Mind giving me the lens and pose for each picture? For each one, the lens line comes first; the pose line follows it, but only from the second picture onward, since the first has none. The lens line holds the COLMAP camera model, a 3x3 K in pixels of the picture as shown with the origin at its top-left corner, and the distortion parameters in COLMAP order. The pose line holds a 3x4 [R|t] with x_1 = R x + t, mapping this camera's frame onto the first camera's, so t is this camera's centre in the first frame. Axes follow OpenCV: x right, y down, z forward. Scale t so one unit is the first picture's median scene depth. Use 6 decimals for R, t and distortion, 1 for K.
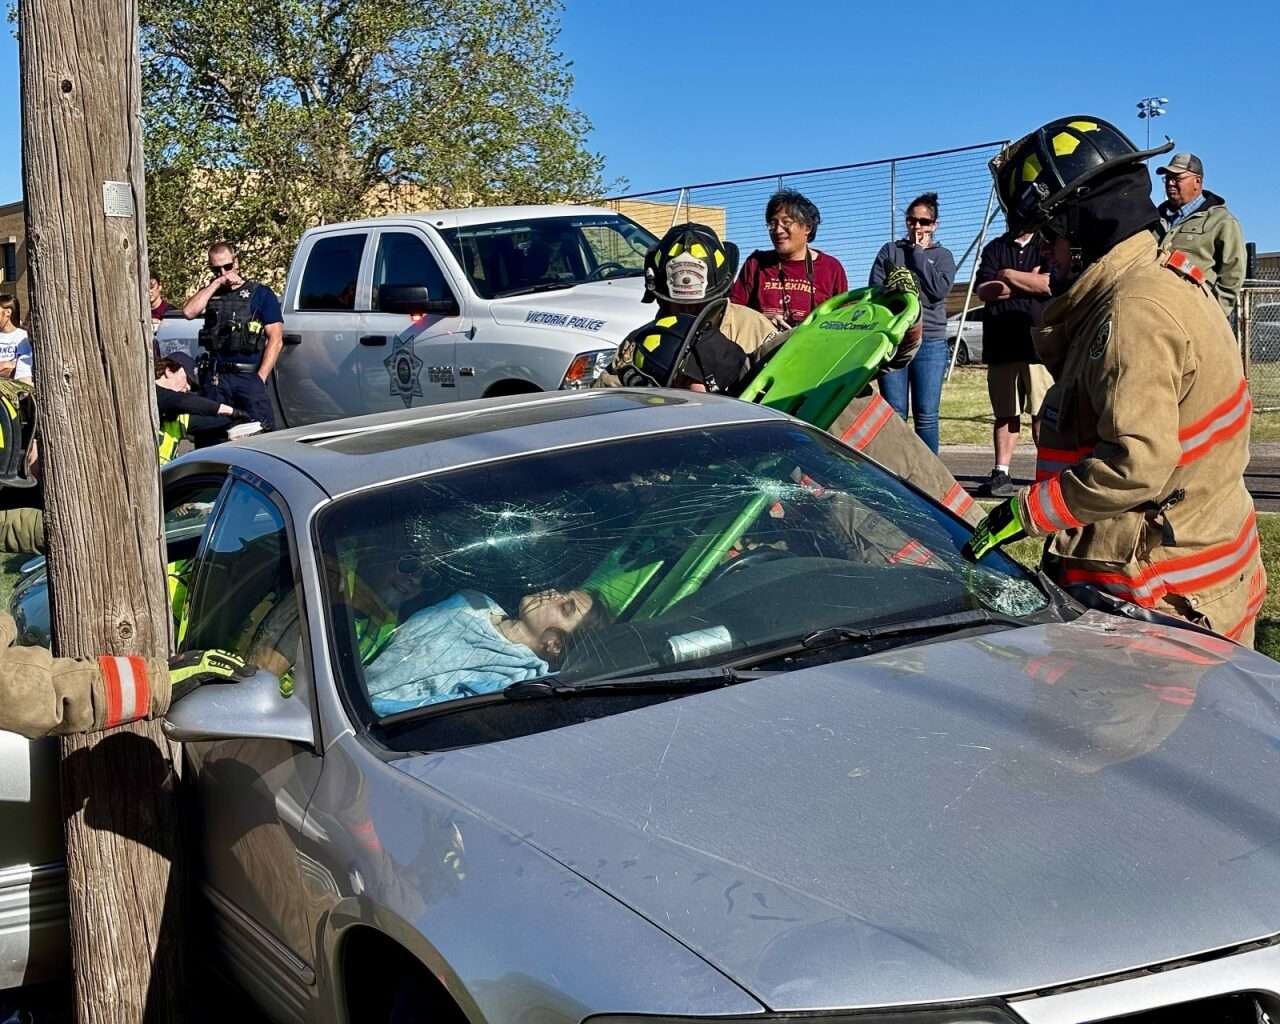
lens RADIAL K [[2218.9, 0, 640.0], [0, 2218.9, 512.0], [0, 0, 1]] dist [0.048600, 0.017640]
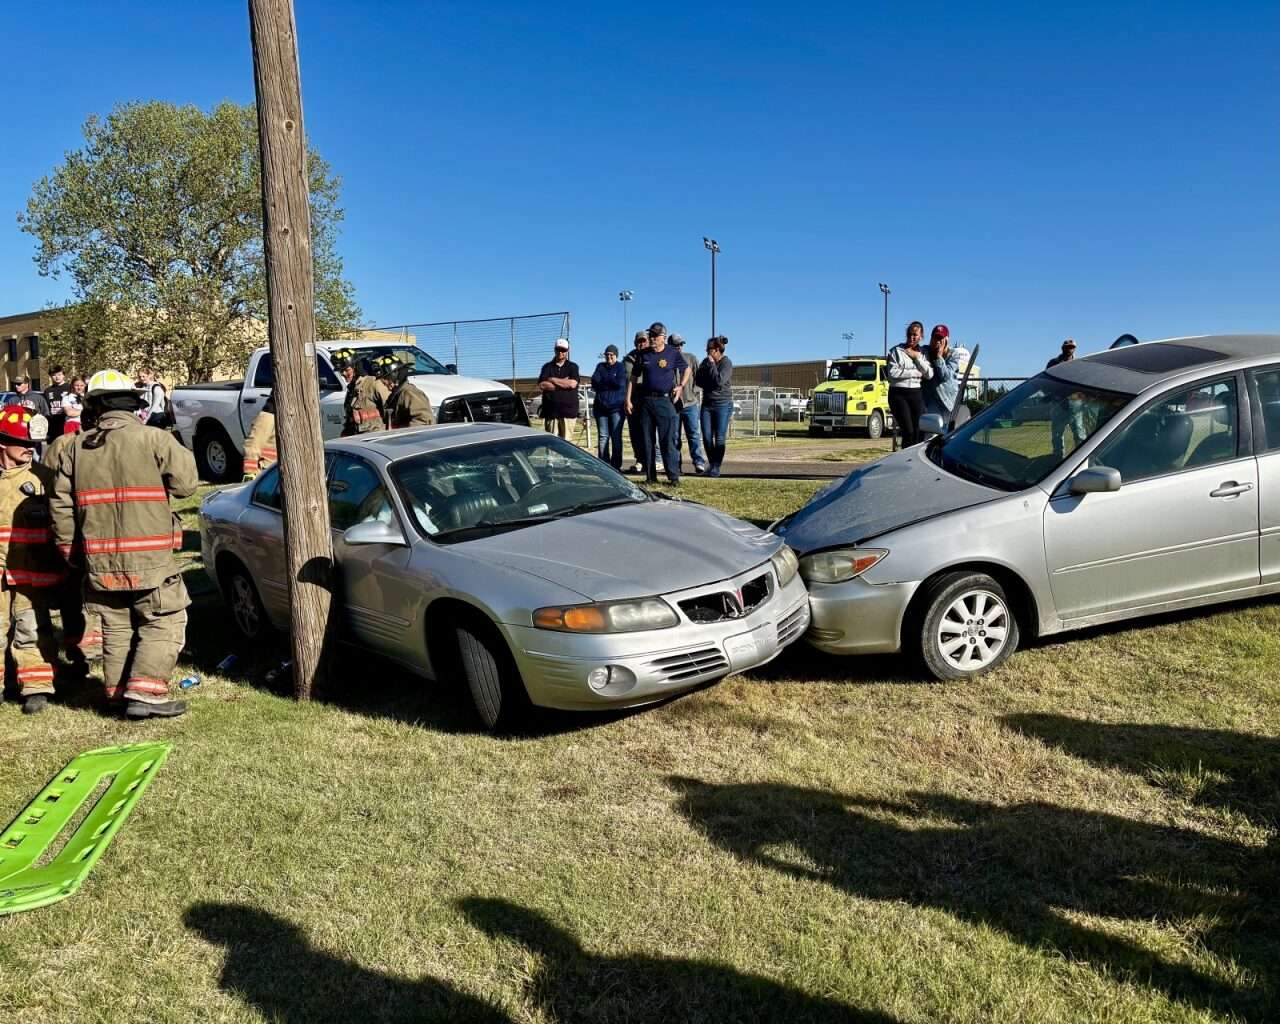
lens RADIAL K [[1773.5, 0, 640.0], [0, 1773.5, 512.0], [0, 0, 1]] dist [0.215641, -0.727591]
pose [[0.957391, -0.002080, 0.288786, -0.478623], [0.006699, 0.999865, -0.015007, 0.091170], [-0.288716, 0.016302, 0.957276, -1.184663]]
